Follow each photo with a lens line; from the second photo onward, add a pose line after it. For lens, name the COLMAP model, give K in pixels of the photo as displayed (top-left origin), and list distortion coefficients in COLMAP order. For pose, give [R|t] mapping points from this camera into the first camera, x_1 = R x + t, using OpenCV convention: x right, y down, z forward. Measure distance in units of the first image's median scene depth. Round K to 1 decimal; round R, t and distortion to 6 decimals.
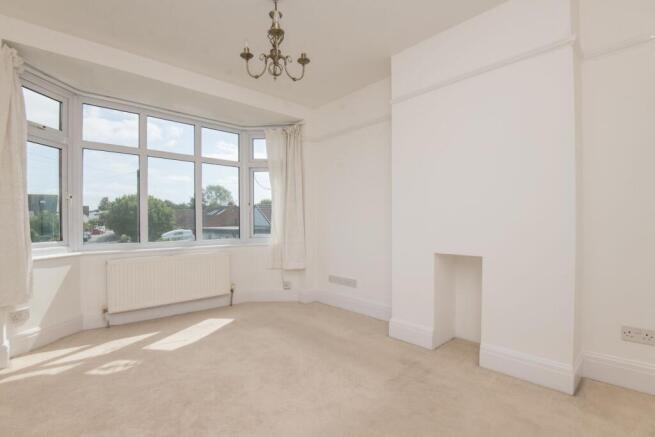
lens RADIAL K [[314.9, 0, 321.0], [0, 314.9, 220.7], [0, 0, 1]] dist [-0.000091, -0.019772]
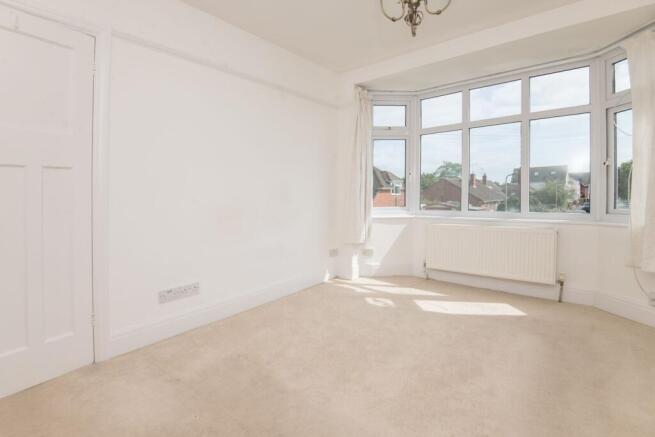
lens RADIAL K [[320.2, 0, 326.6], [0, 320.2, 184.8], [0, 0, 1]] dist [-0.001202, -0.000971]
pose [[0.148582, -0.029933, -0.988447, 0.479524], [0.016904, 0.999473, -0.027726, 0.002828], [0.988756, -0.012589, 0.149009, 0.417852]]
